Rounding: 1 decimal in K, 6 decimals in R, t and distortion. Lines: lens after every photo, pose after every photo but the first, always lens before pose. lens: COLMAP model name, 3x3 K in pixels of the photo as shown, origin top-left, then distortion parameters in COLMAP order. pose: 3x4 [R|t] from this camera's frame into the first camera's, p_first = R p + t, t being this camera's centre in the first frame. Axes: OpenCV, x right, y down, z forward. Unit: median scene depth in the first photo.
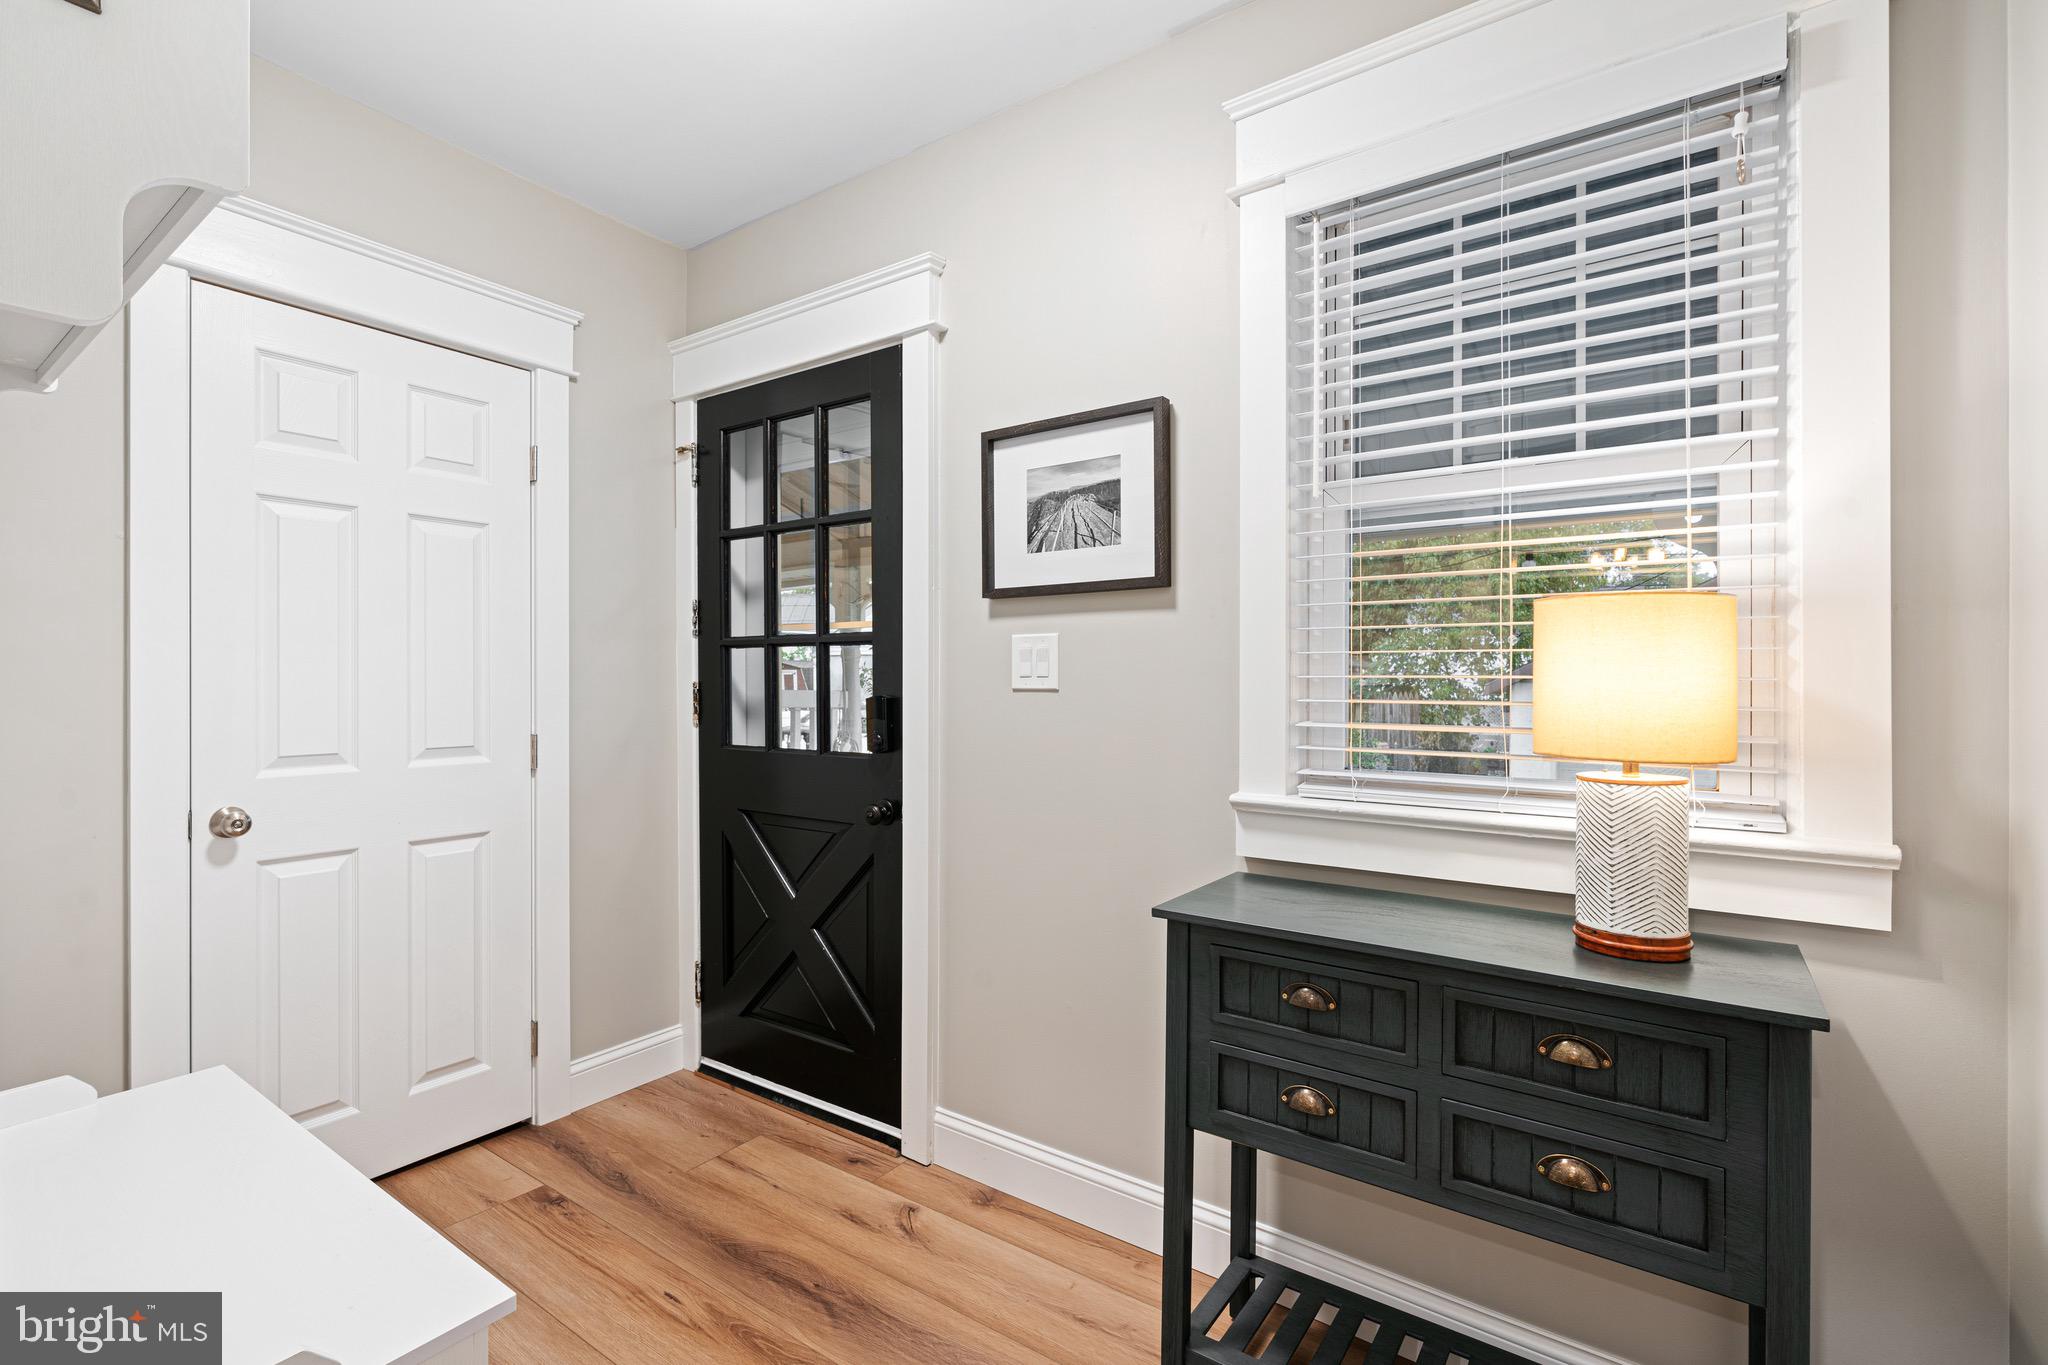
lens RADIAL K [[924.5, 0, 999.3], [0, 924.5, 679.1], [0, 0, 1]] dist [-0.000674, -0.000073]
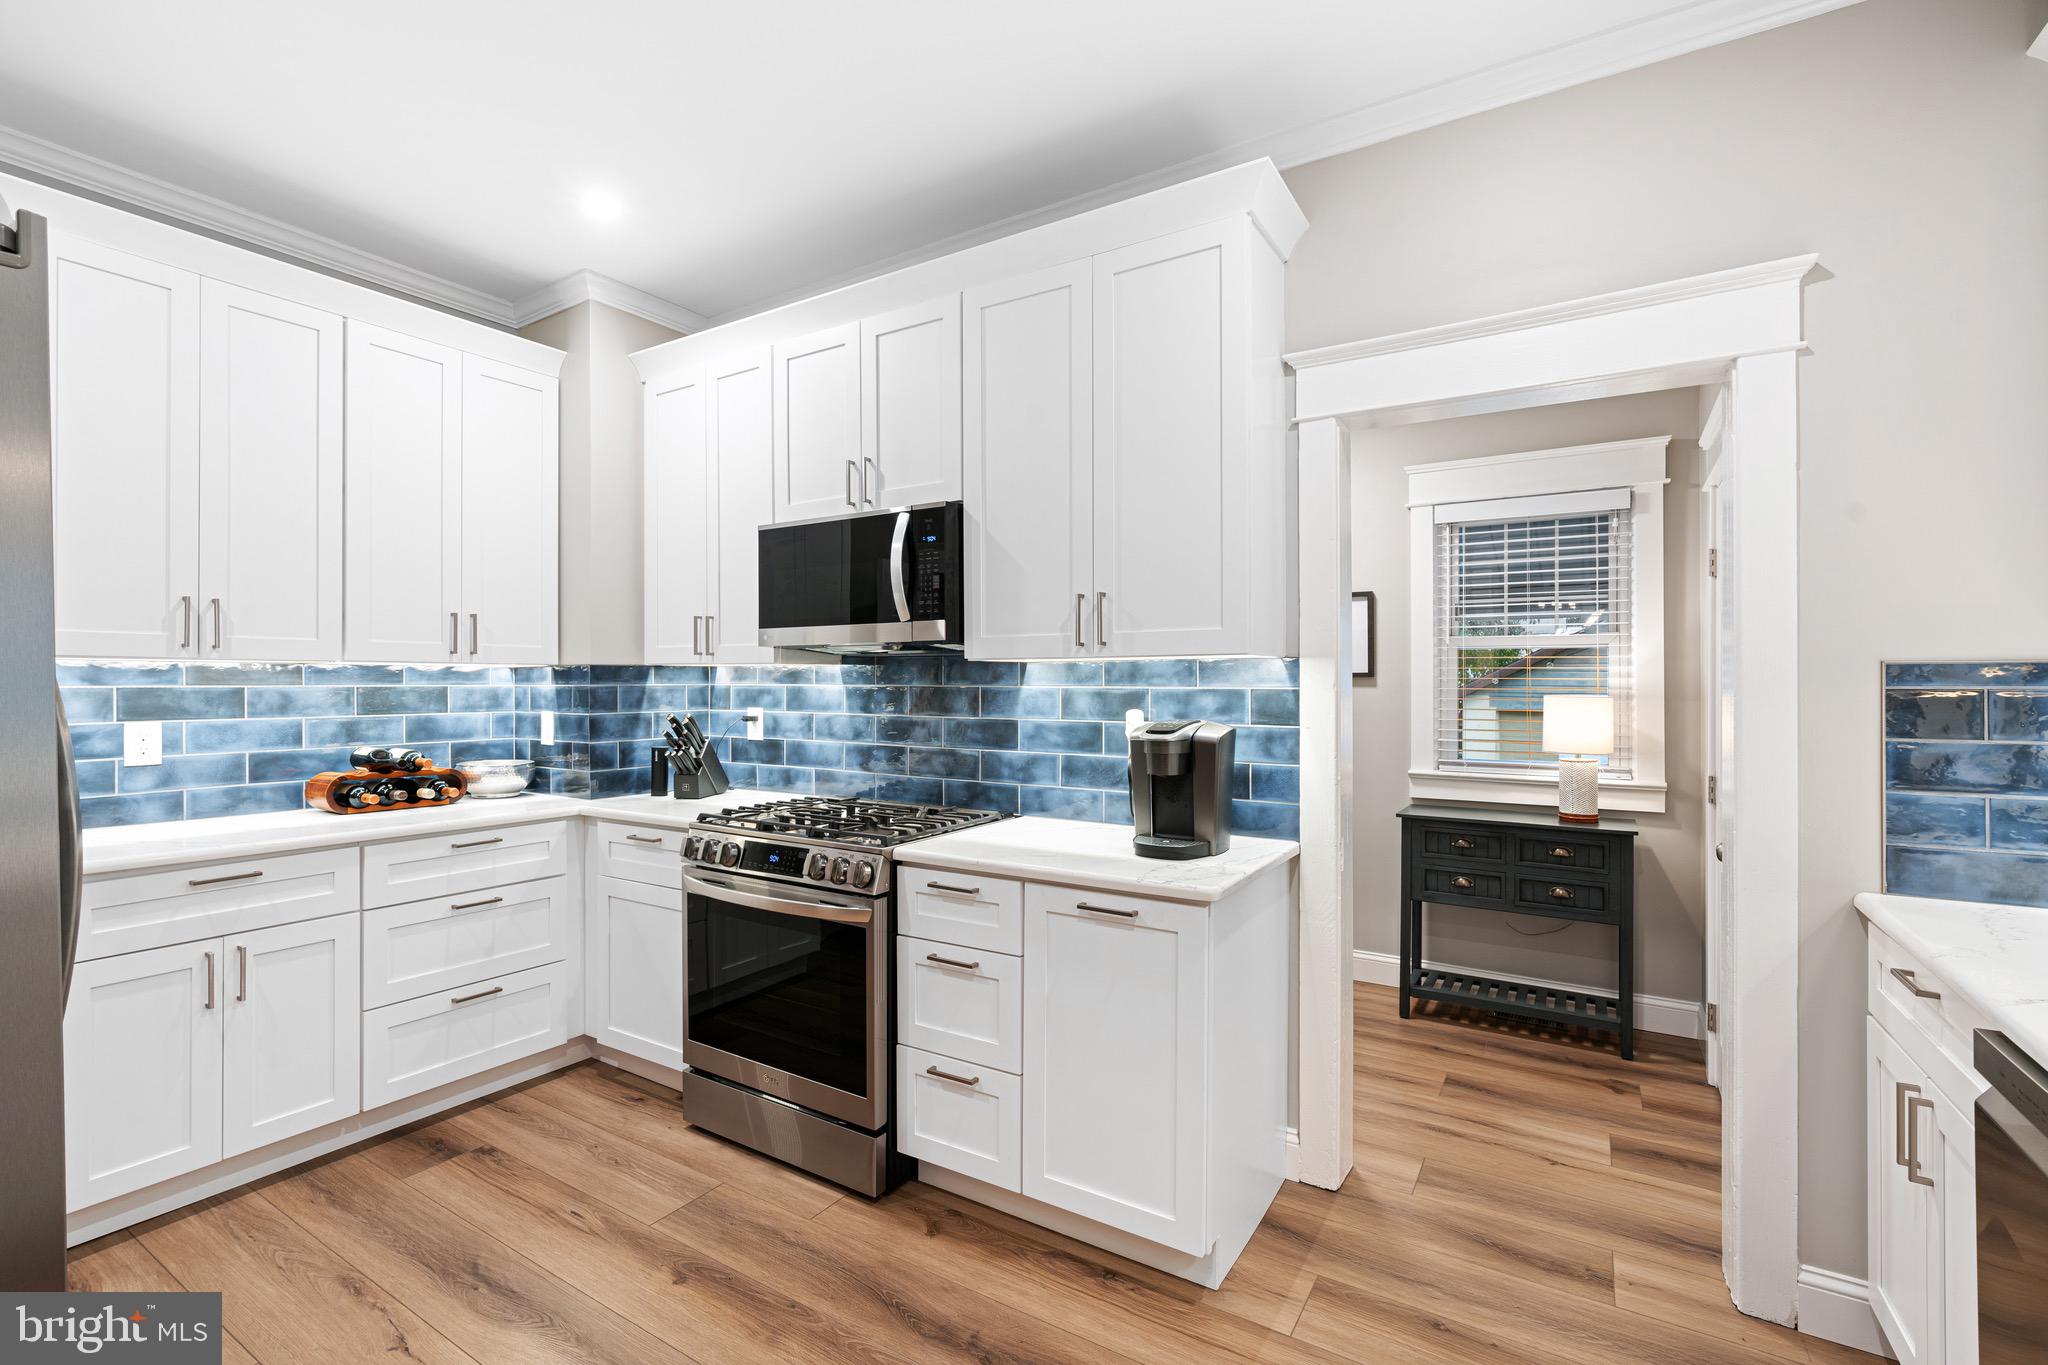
lens RADIAL K [[913.5, 0, 1018.2], [0, 913.5, 676.9], [0, 0, 1]] dist [-0.000313, -0.000192]
pose [[0.997274, -0.000532, 0.073788, -1.163626], [0.000762, 0.999995, -0.003087, -0.132207], [-0.073786, 0.003135, 0.997269, -1.568824]]
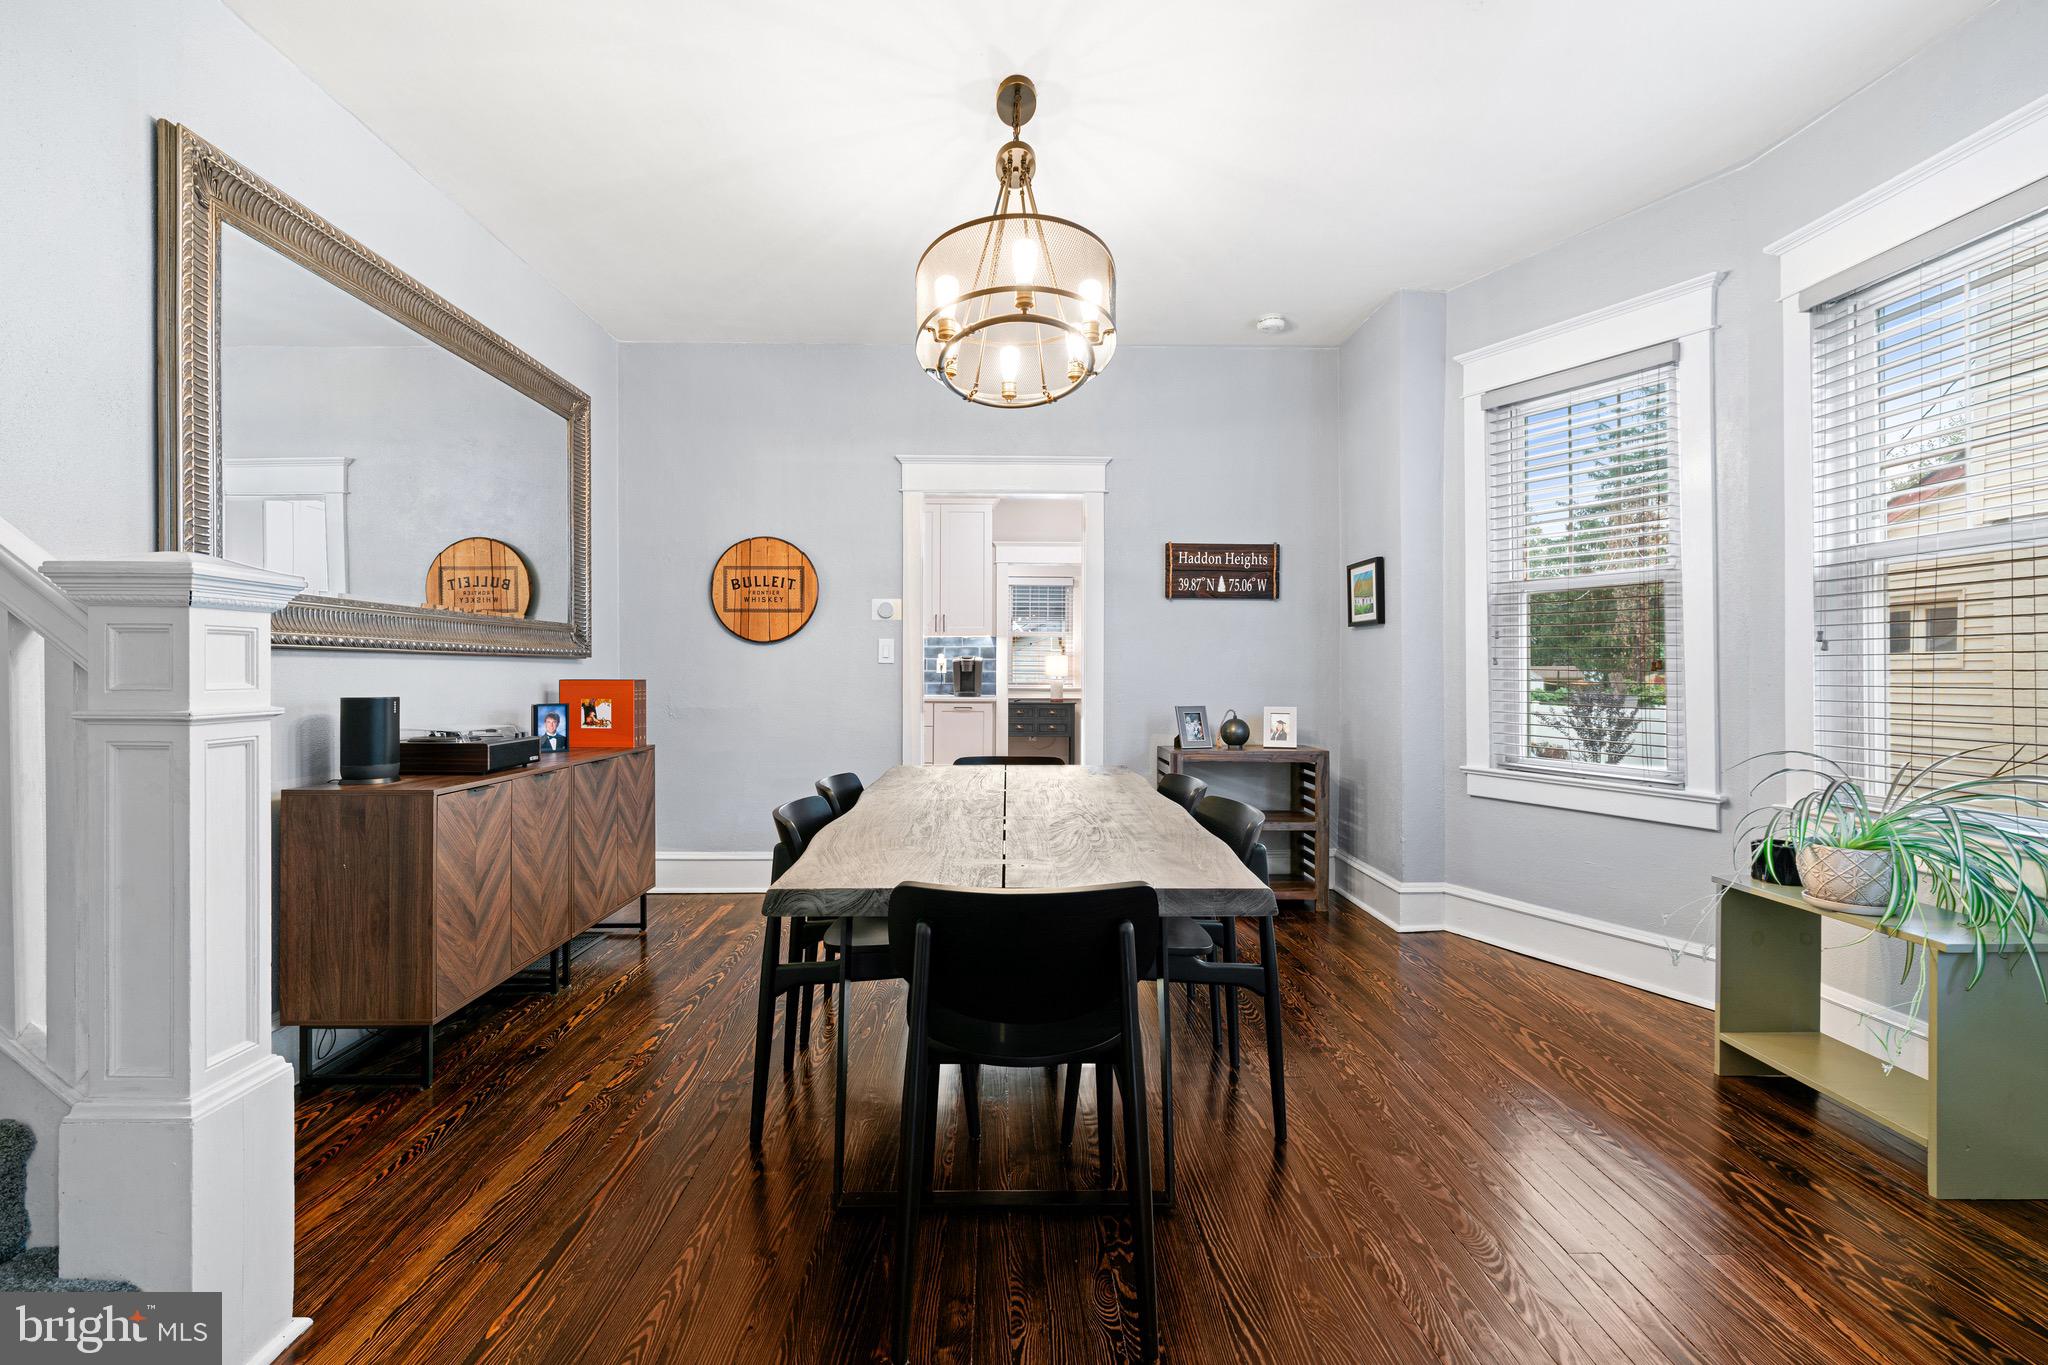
lens RADIAL K [[913.5, 0, 1018.2], [0, 913.5, 676.9], [0, 0, 1]] dist [-0.000313, -0.000192]
pose [[0.792002, -0.004892, 0.610498, -3.962540], [0.002396, 0.999985, 0.004906, 0.054219], [-0.610513, -0.002423, 0.792002, -4.521473]]
